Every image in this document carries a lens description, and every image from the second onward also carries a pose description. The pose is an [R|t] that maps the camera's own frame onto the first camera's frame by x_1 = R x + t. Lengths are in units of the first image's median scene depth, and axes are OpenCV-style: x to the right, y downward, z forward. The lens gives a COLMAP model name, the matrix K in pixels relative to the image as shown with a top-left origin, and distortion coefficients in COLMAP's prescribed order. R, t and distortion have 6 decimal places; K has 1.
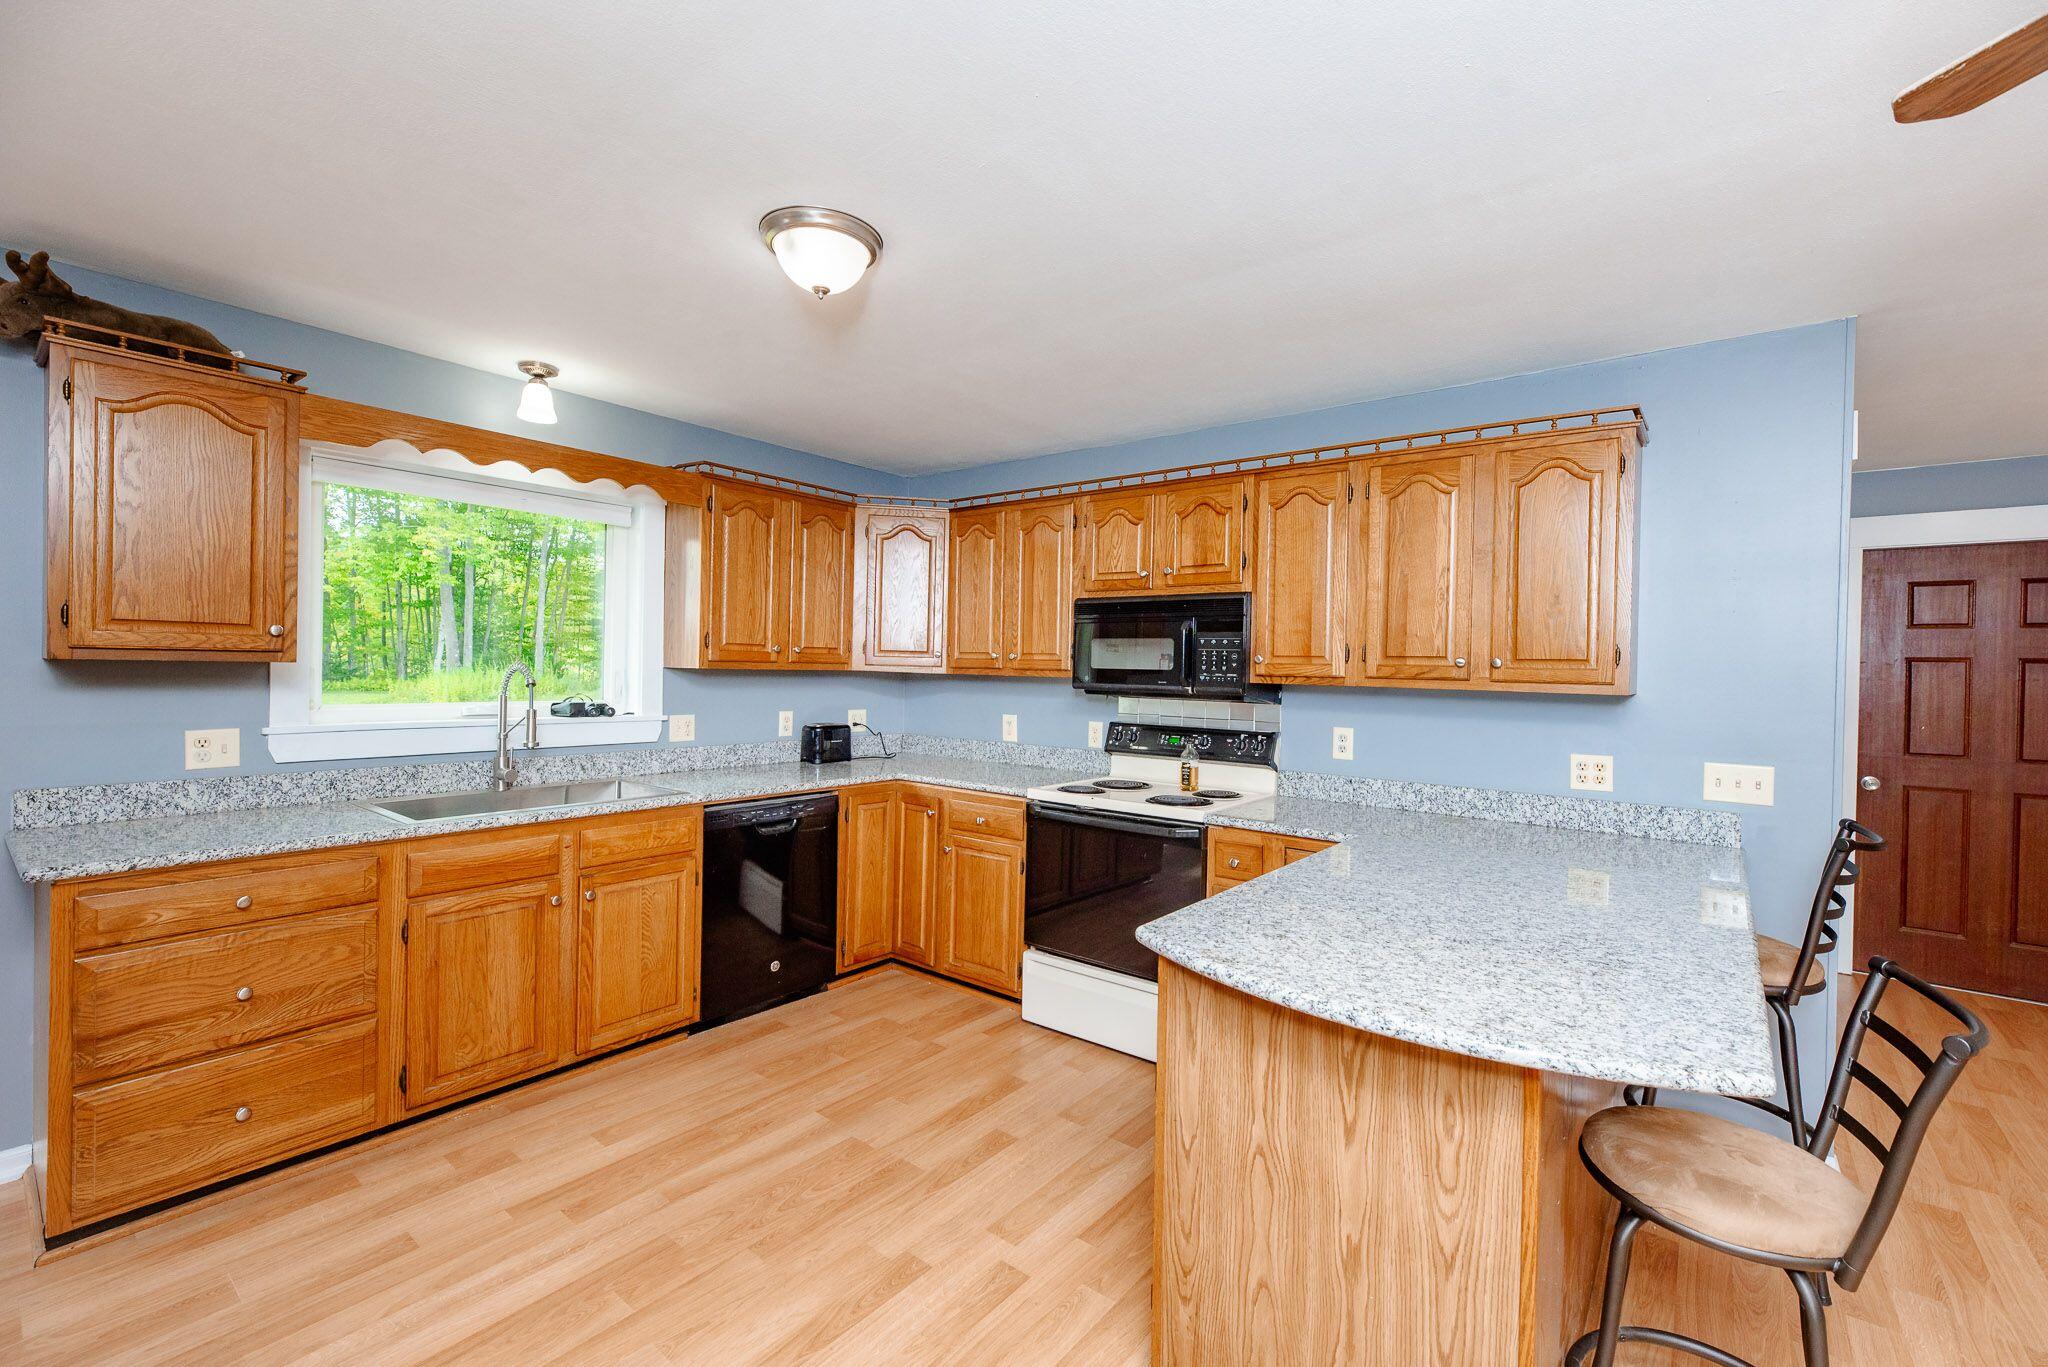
lens RADIAL K [[845.6, 0, 1043.9], [0, 845.6, 682.7], [0, 0, 1]] dist [0.002865, -0.000466]
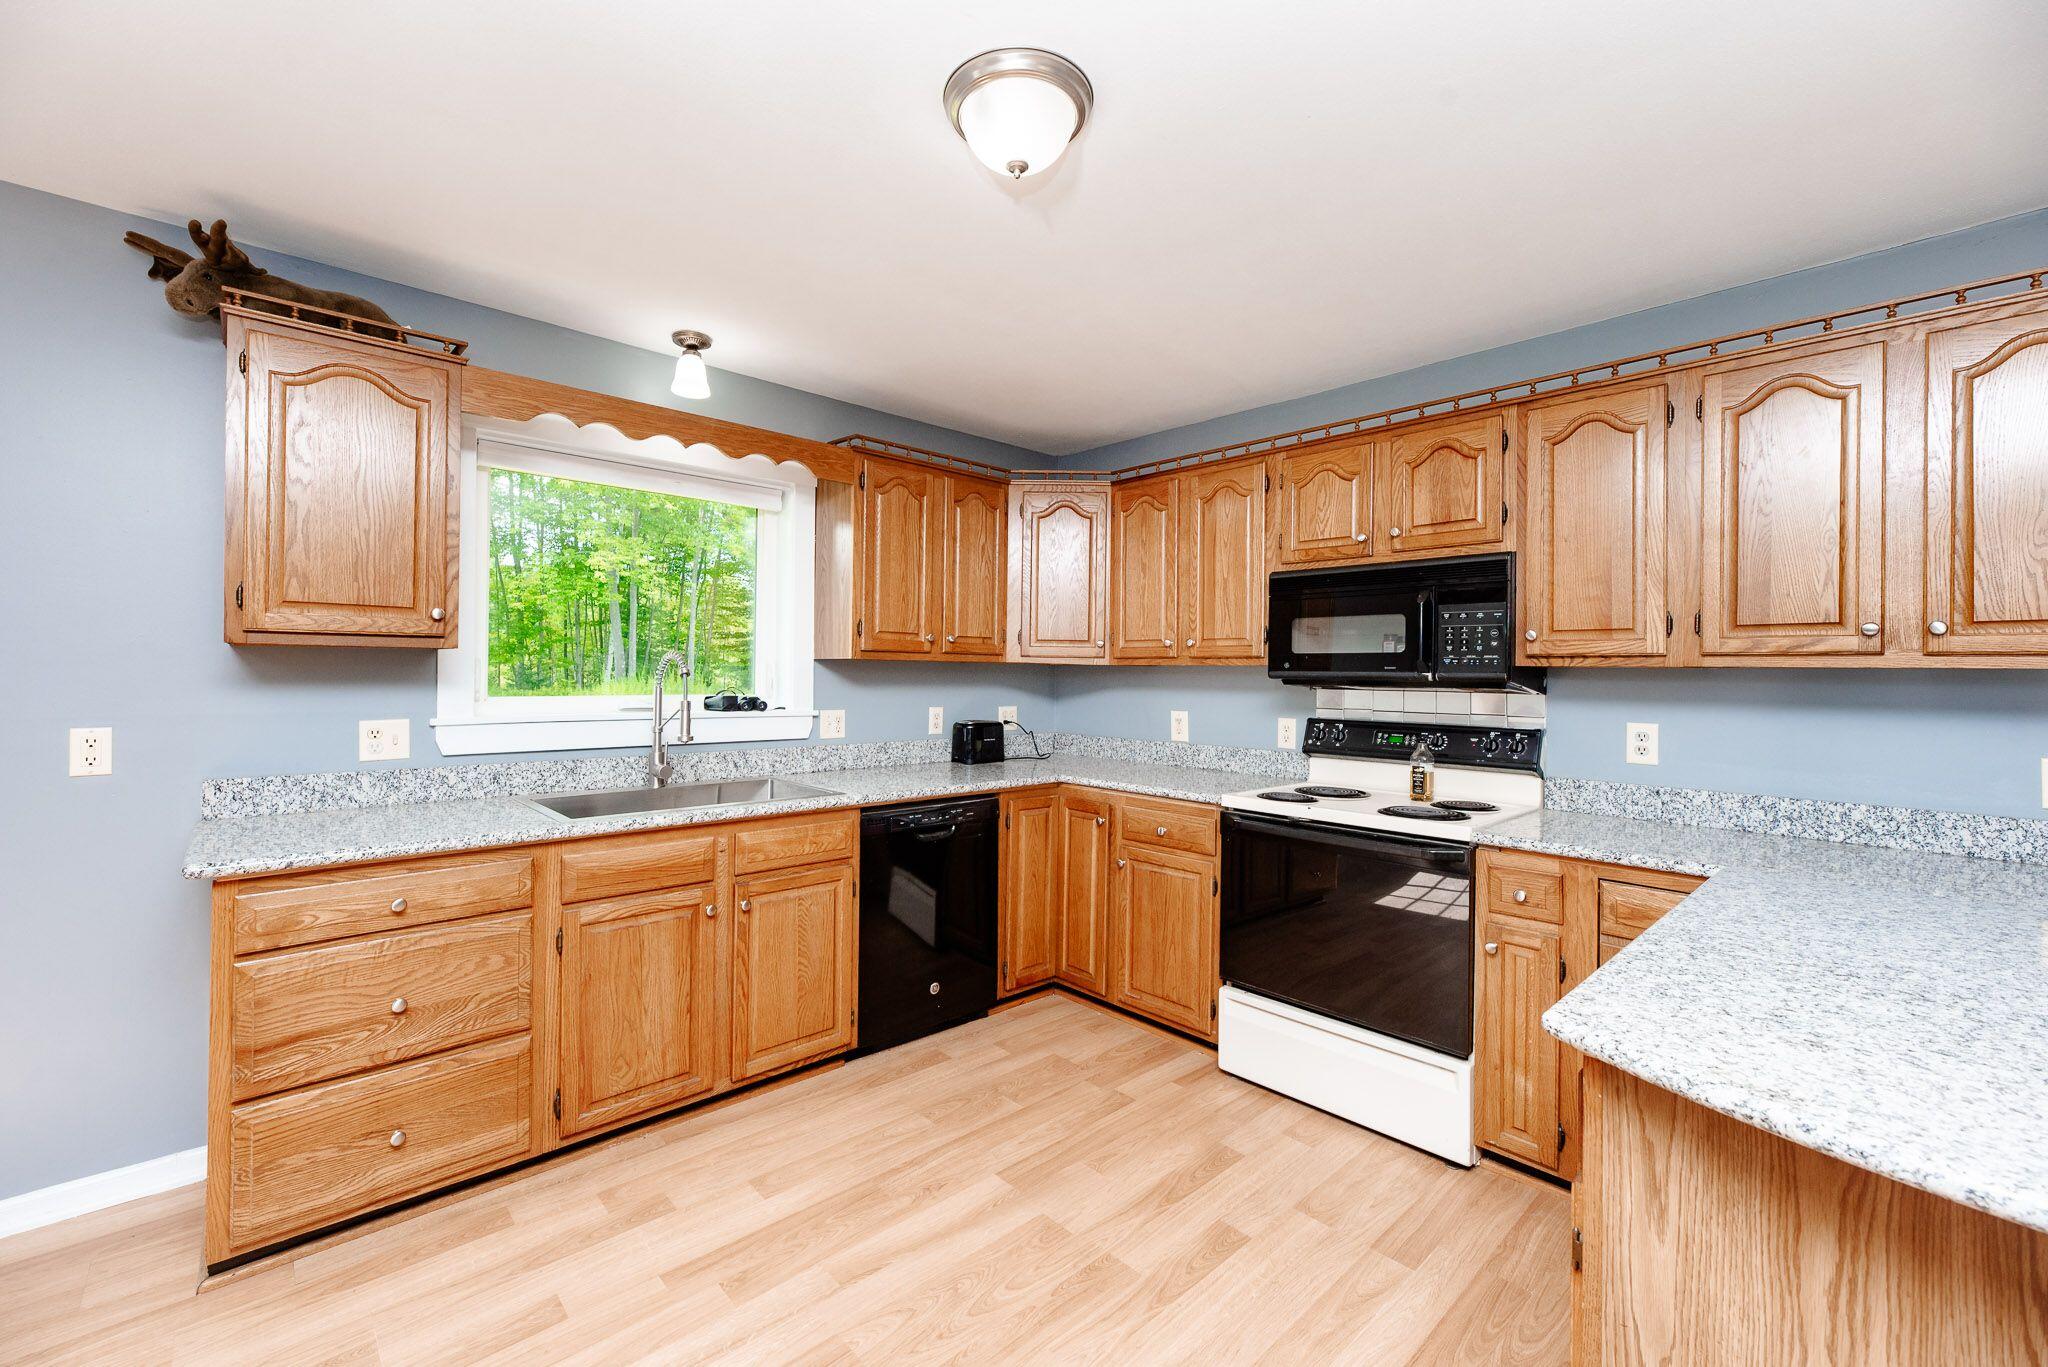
lens RADIAL K [[845.6, 0, 1010.7], [0, 845.6, 678.8], [0, 0, 1]] dist [0.002865, -0.000466]
pose [[0.984434, -0.007852, -0.175581, -0.098886], [0.005914, 0.999916, -0.011559, 0.021934], [0.175657, 0.010341, 0.984397, 0.161016]]
